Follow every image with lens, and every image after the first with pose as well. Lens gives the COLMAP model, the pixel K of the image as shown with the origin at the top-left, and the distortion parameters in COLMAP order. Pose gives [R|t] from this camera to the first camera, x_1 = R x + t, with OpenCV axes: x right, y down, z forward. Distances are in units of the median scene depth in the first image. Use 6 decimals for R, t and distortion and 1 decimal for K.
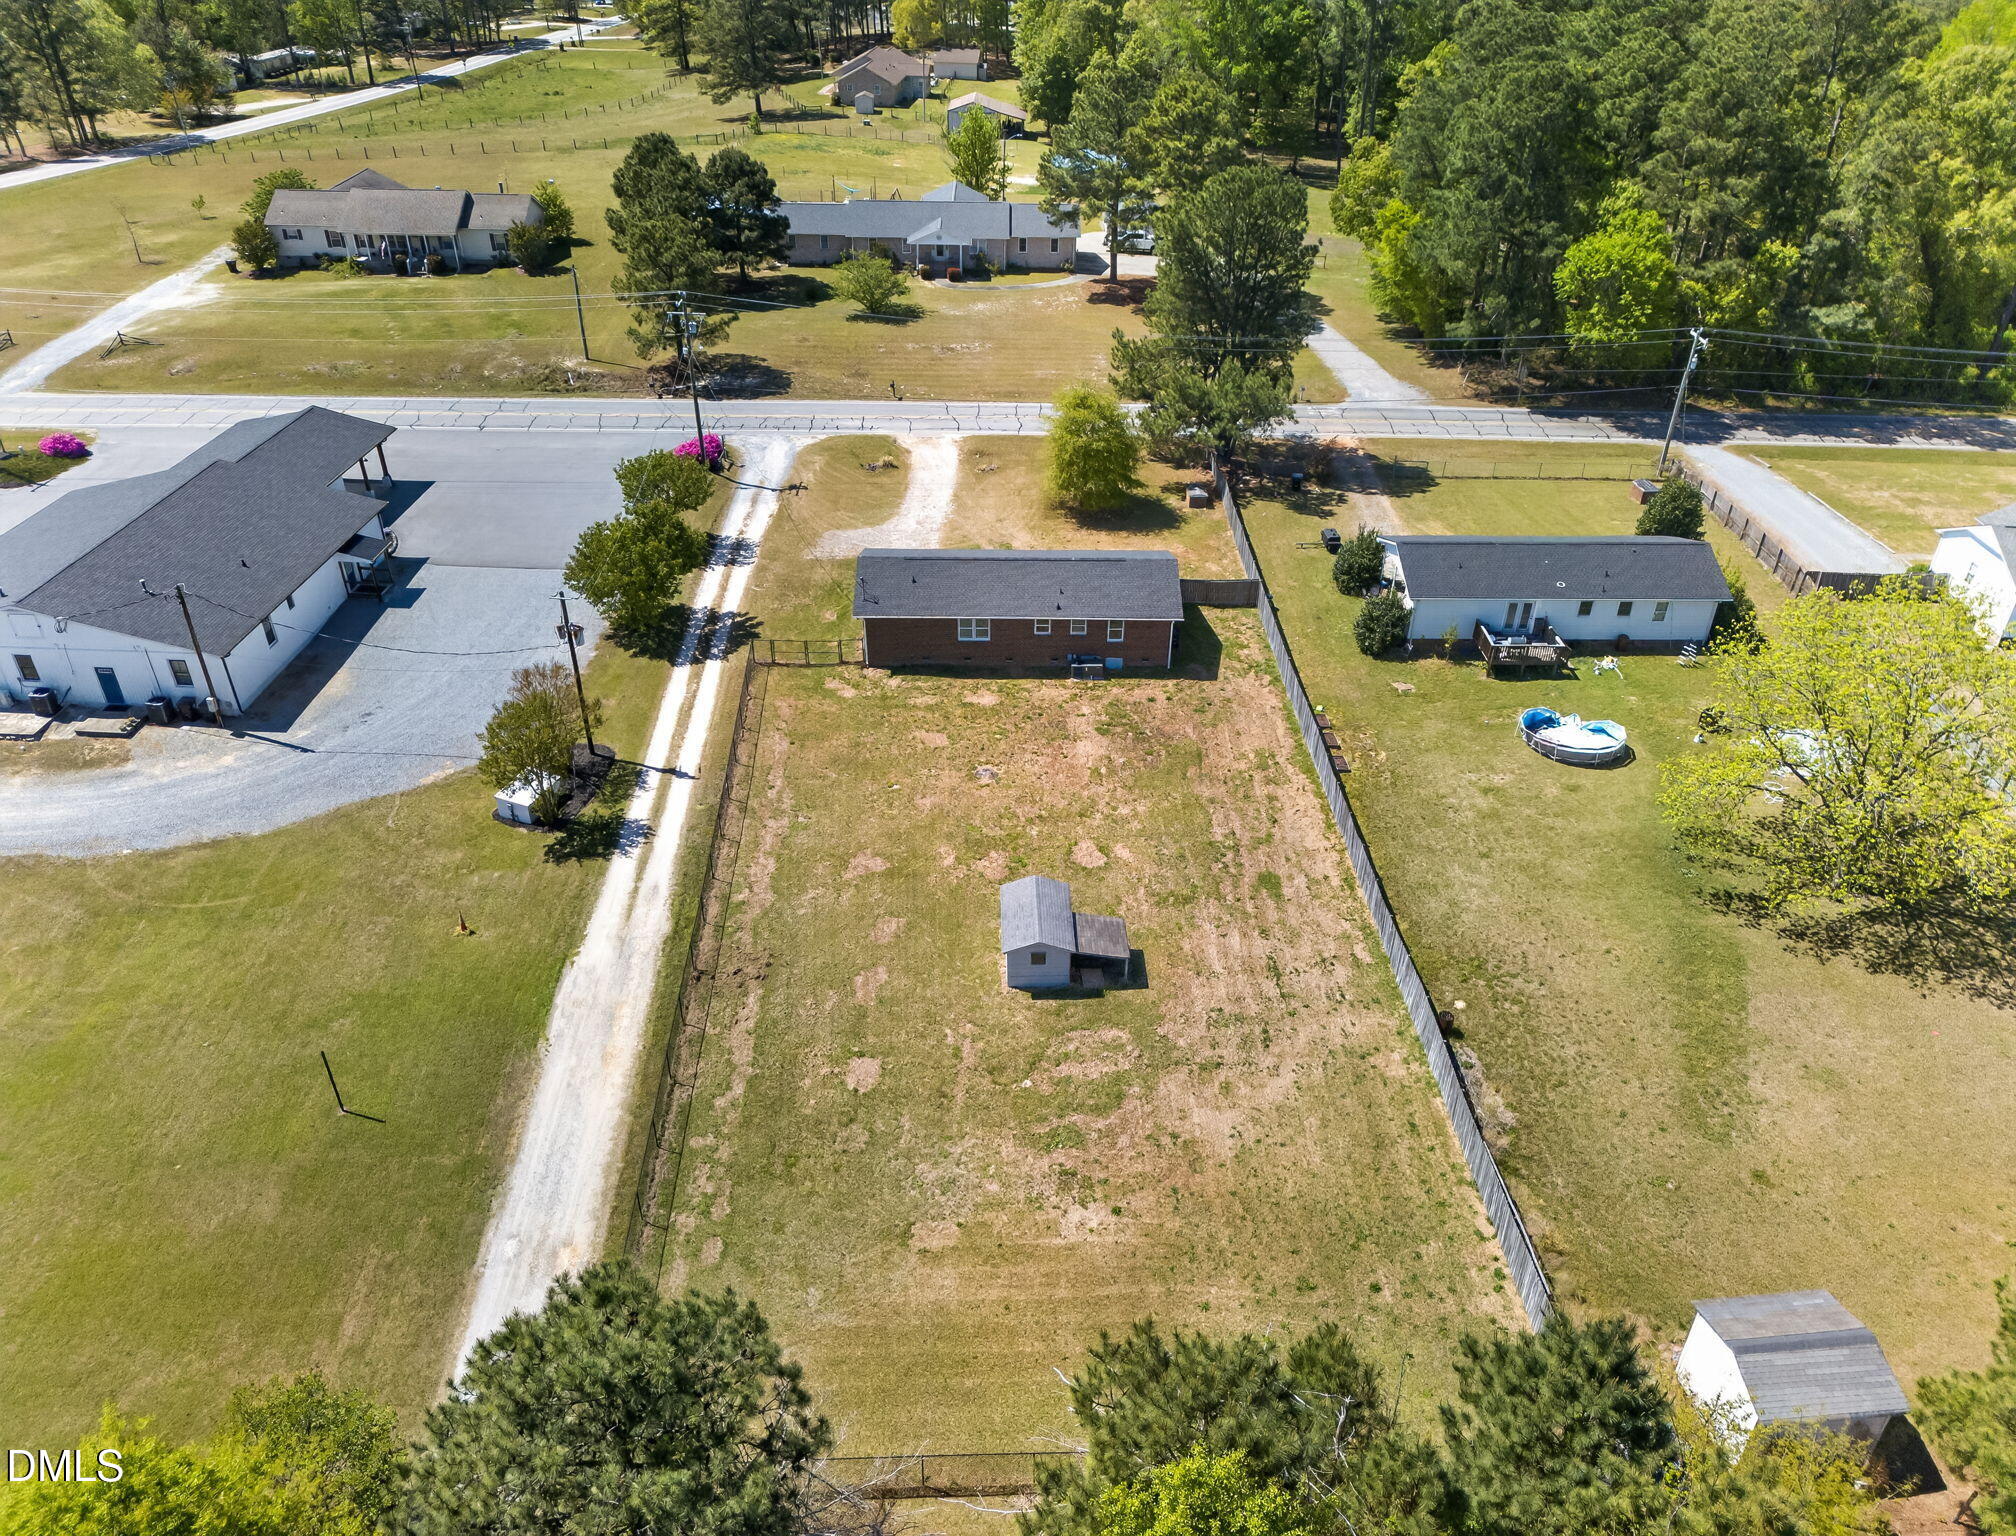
lens RADIAL K [[1438.4, 0, 1020.2], [0, 1438.4, 751.7], [0, 0, 1]] dist [0.080517, -0.084212]
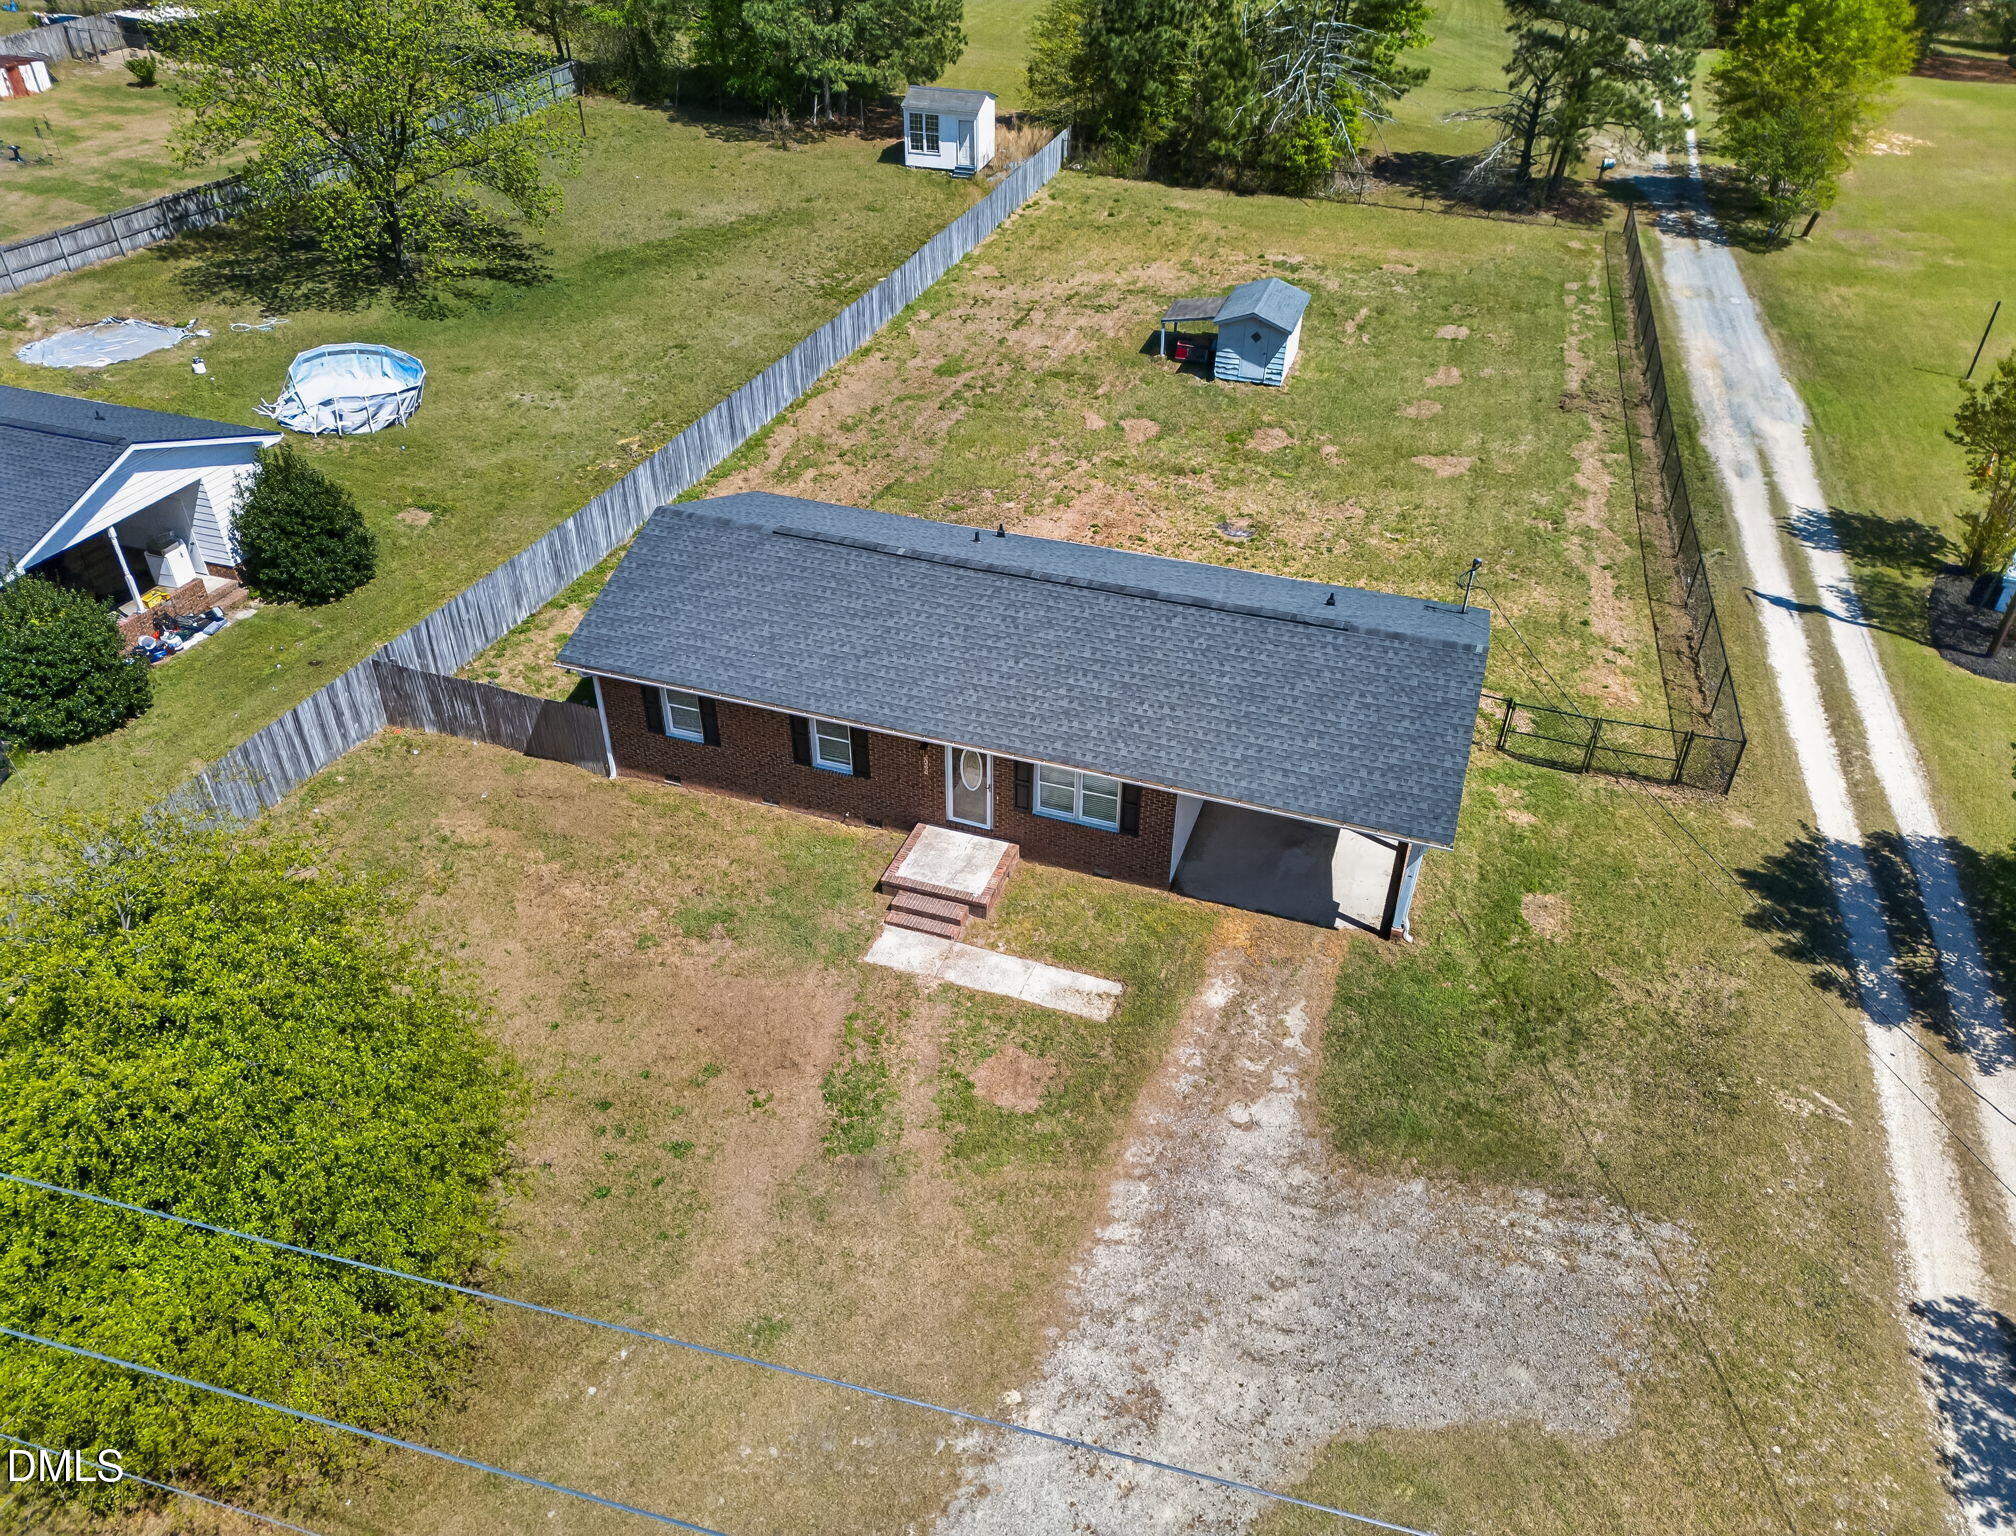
lens RADIAL K [[1438.4, 0, 1020.2], [0, 1438.4, 751.7], [0, 0, 1]] dist [0.080517, -0.084212]
pose [[-0.941661, -0.212566, 0.260940, -0.107926], [0.158928, 0.402584, 0.901481, -0.469325], [-0.296674, 0.890360, -0.345315, 1.218900]]
